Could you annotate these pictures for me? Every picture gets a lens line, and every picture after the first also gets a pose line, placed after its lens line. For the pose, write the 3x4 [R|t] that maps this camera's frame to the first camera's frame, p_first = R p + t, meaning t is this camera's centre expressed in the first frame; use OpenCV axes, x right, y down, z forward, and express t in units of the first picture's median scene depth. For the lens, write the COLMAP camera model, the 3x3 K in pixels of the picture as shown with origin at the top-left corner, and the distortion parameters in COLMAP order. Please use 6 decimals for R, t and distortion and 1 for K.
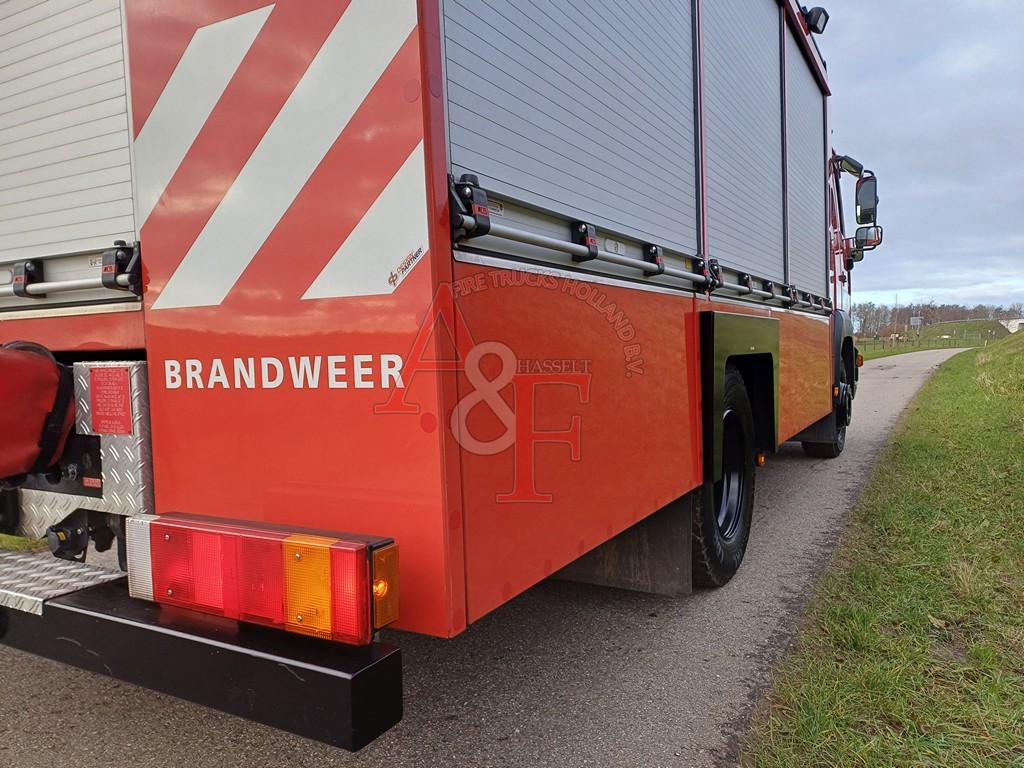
lens RADIAL K [[749.3, 0, 510.6], [0, 749.3, 405.0], [0, 0, 1]] dist [0.083997, -0.065430]
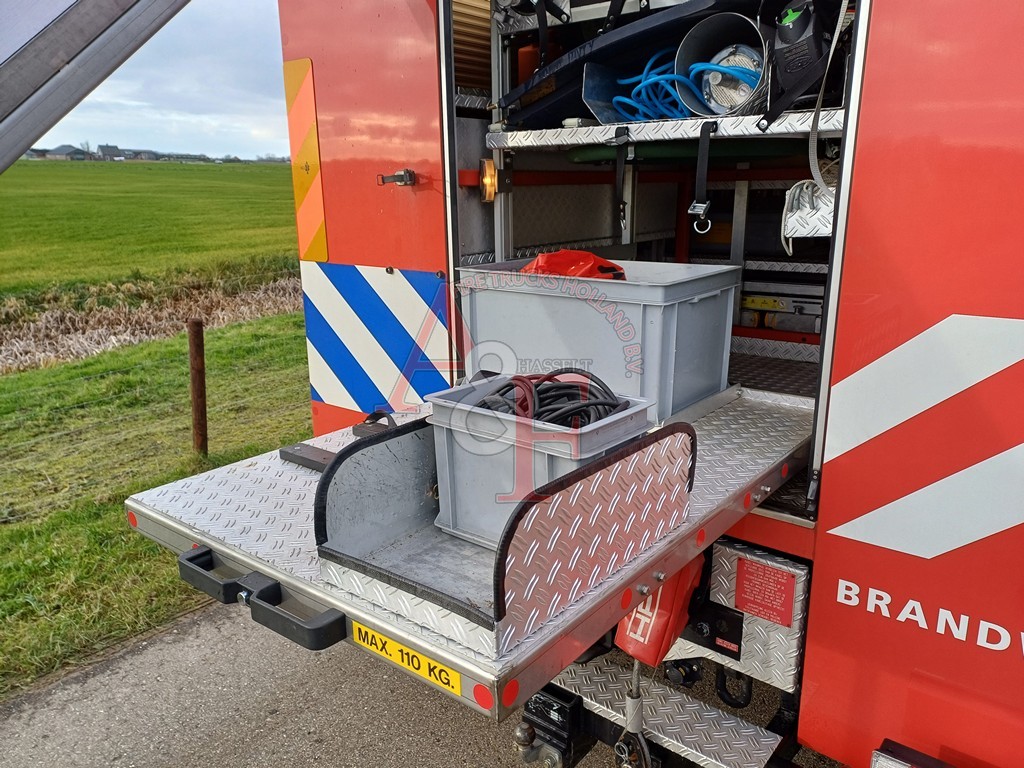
lens RADIAL K [[749.3, 0, 517.4], [0, 749.3, 414.8], [0, 0, 1]] dist [0.083997, -0.065430]
pose [[0.987471, 0.055753, -0.147620, -0.773495], [-0.021175, 0.973861, 0.226157, -0.538334], [0.156370, -0.220198, 0.962840, -0.096012]]
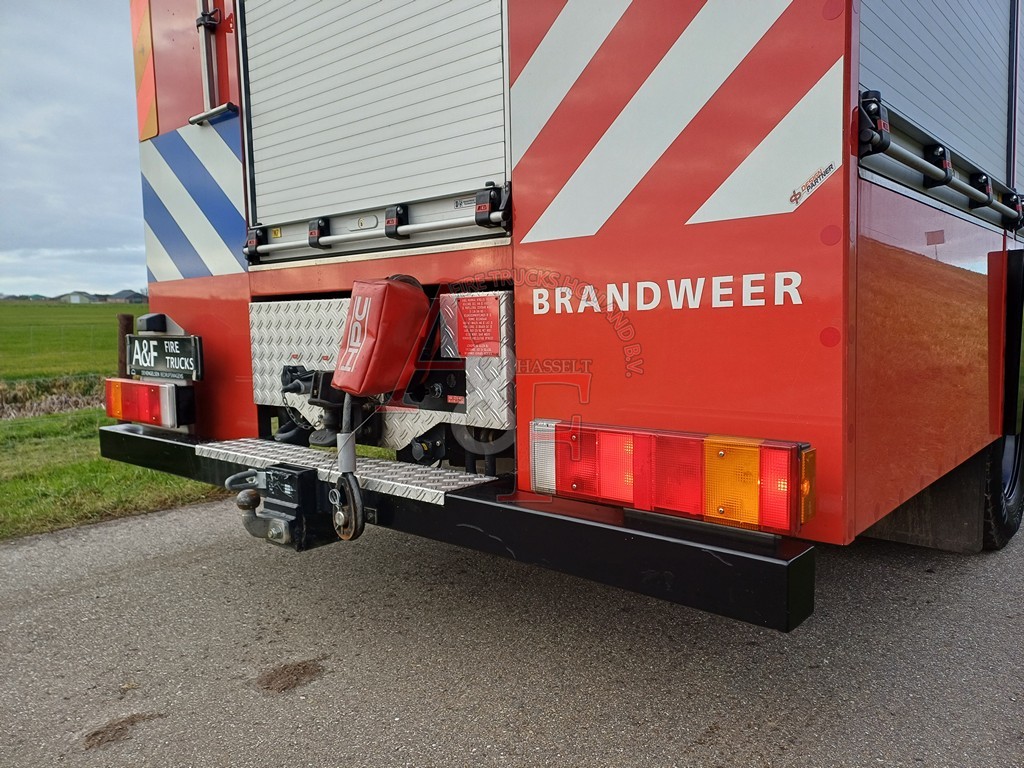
lens RADIAL K [[749.3, 0, 515.3], [0, 749.3, 402.8], [0, 0, 1]] dist [0.083997, -0.065430]
pose [[0.980435, 0.026812, -0.195006, -0.263167], [-0.019383, 0.999015, 0.039906, 0.064612], [0.195884, -0.035346, 0.979990, -0.085948]]
